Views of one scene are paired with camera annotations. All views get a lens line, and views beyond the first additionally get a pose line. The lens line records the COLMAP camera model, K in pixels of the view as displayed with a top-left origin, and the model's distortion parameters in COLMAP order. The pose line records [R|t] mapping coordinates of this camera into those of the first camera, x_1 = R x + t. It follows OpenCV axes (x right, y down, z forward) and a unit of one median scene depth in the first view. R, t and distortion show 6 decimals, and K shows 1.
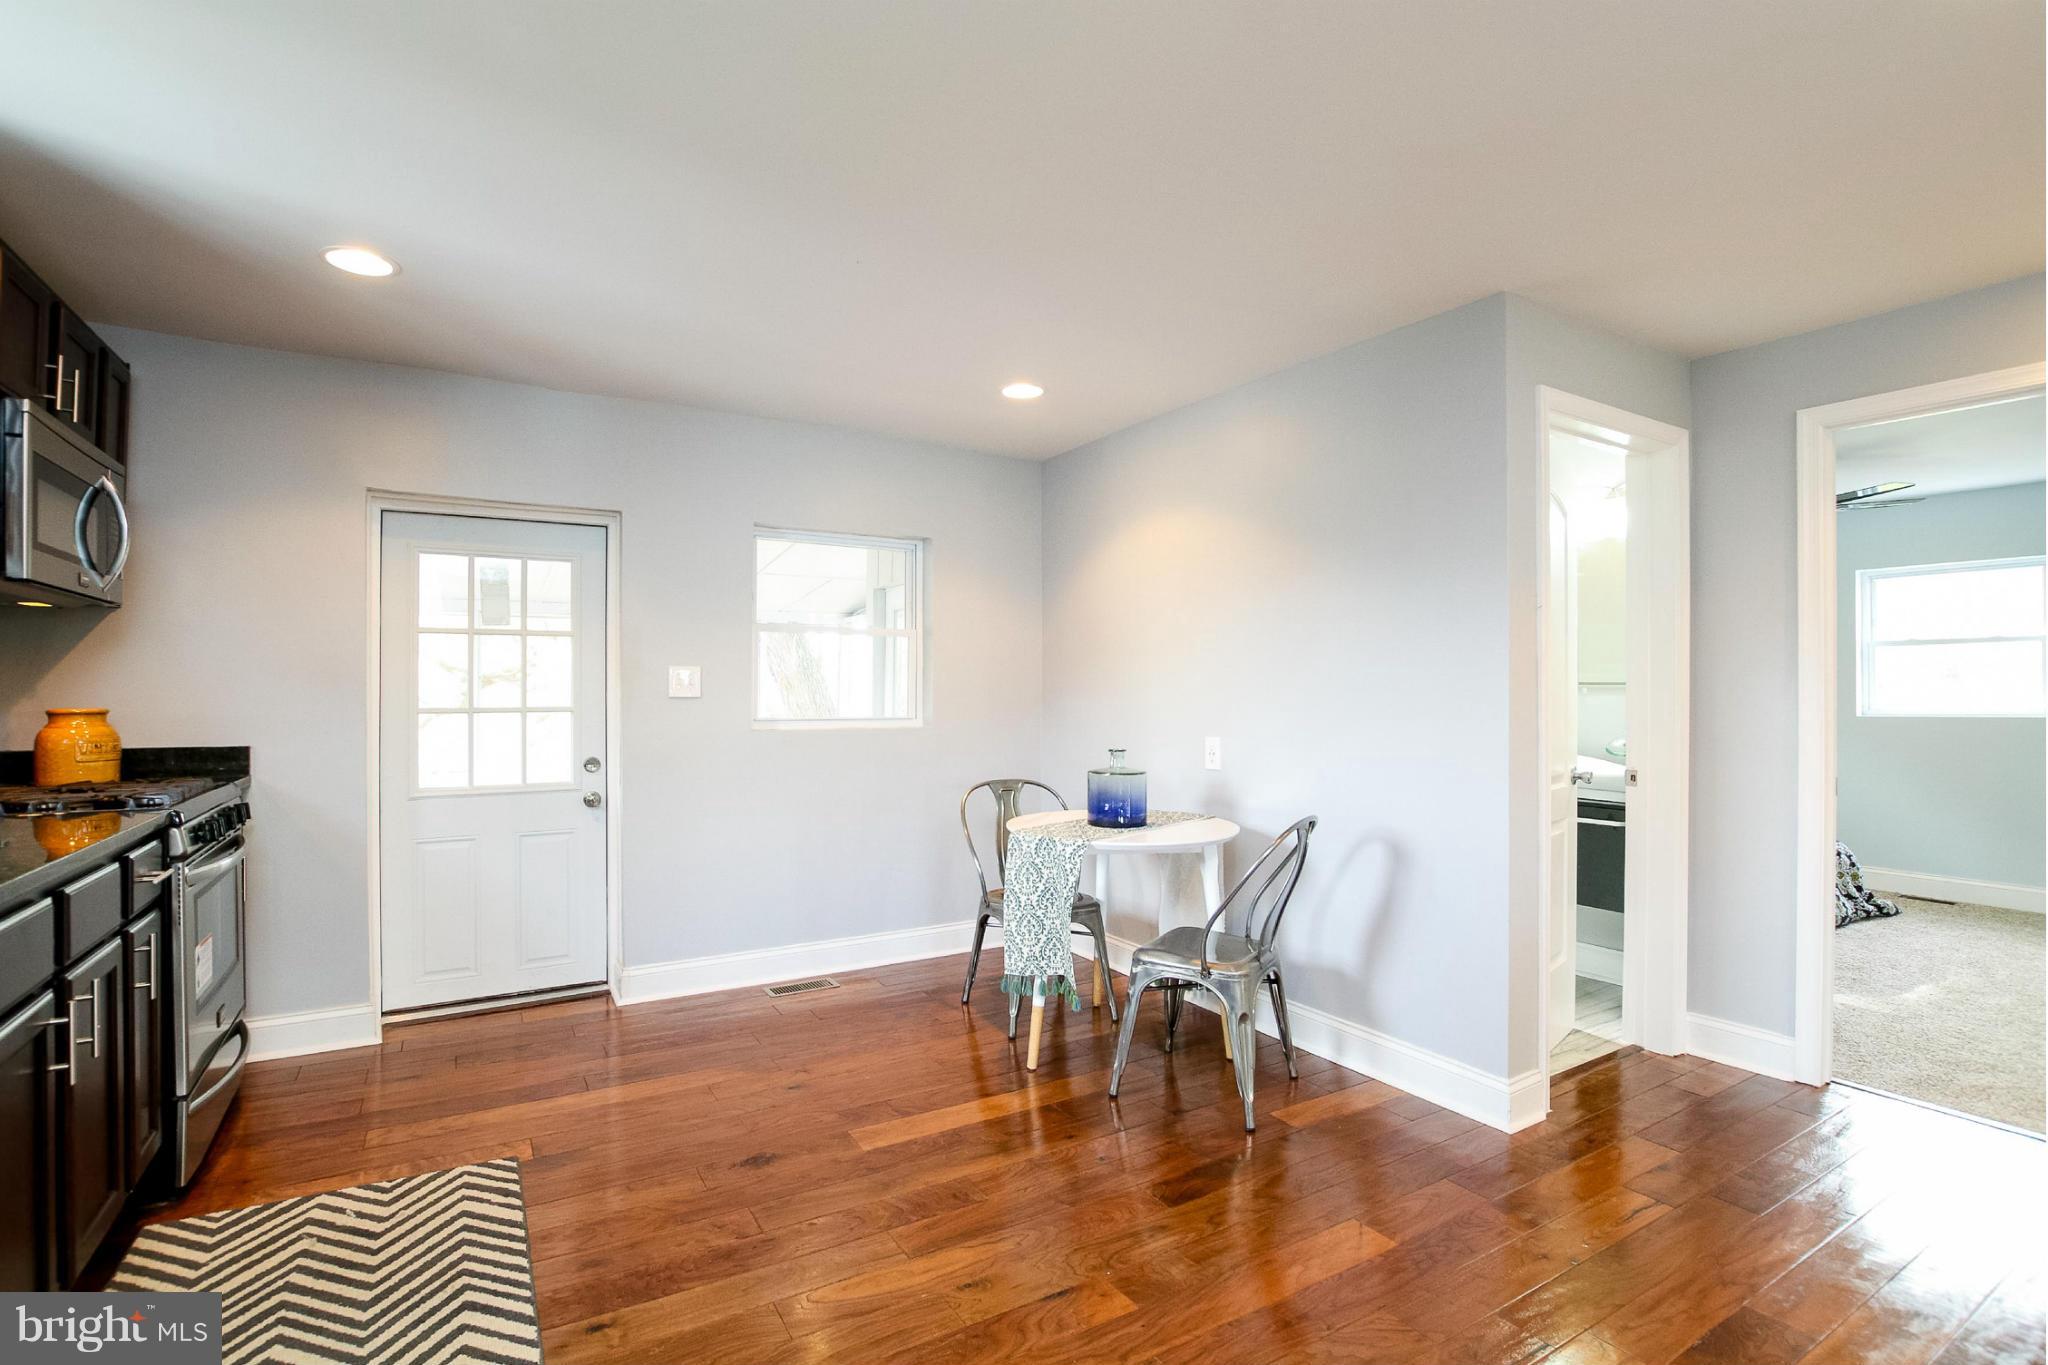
lens RADIAL K [[953.7, 0, 1024.0], [0, 953.7, 682.5], [0, 0, 1]] dist [-0.034325, 0.000135]
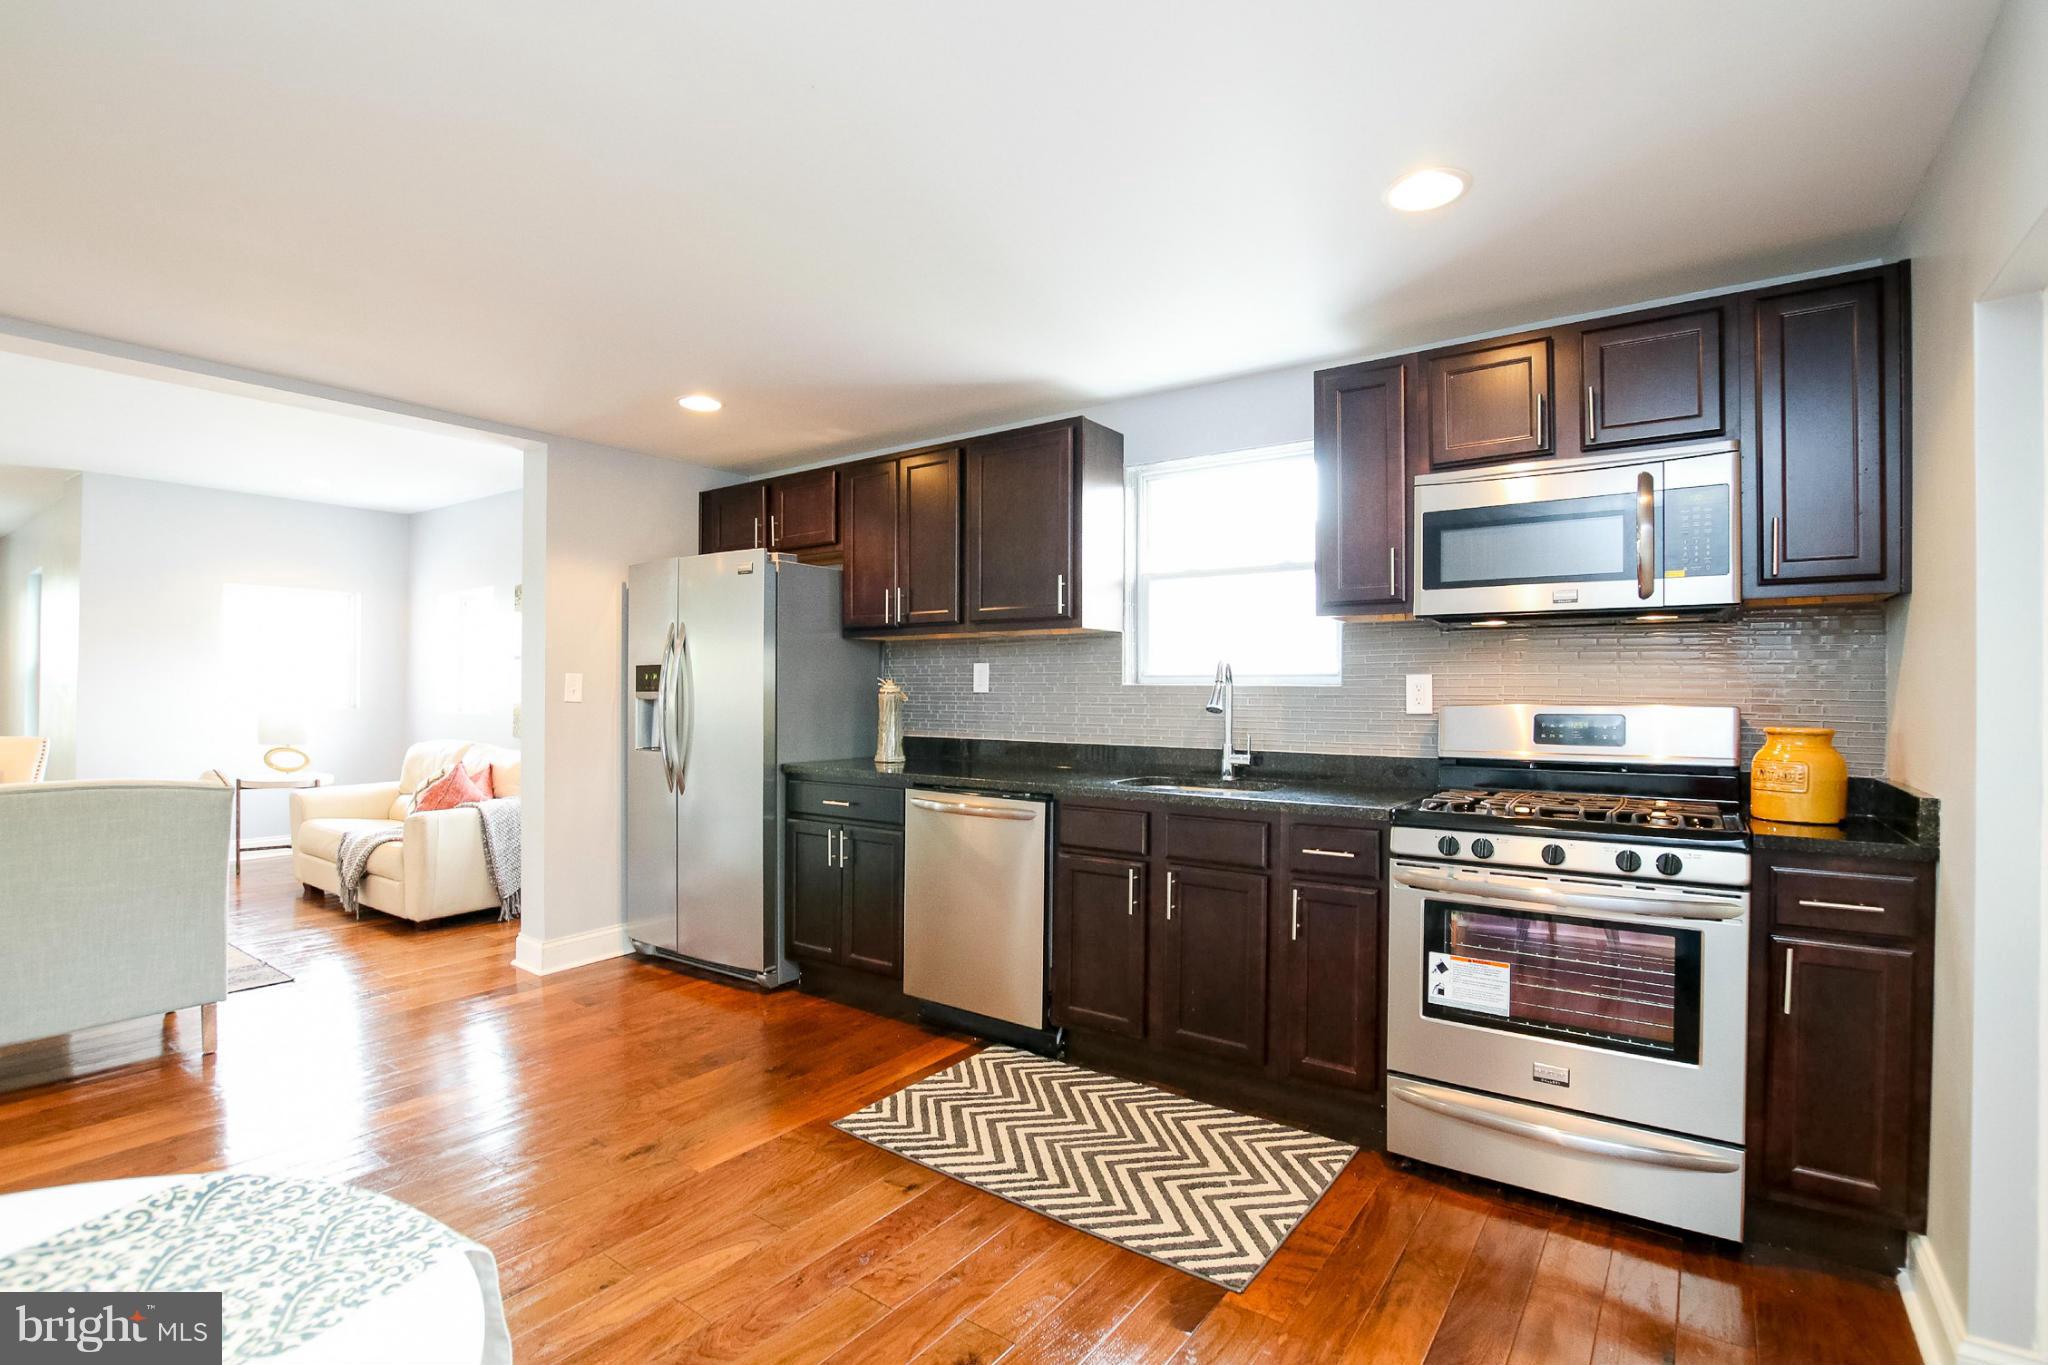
lens RADIAL K [[938.4, 0, 1031.1], [0, 938.4, 691.3], [0, 0, 1]] dist [-0.032970, -0.000040]
pose [[-0.919475, -0.010522, -0.393009, -0.046809], [-0.004850, 0.999869, -0.015422, 0.008878], [0.393119, -0.012274, -0.919405, 1.139521]]
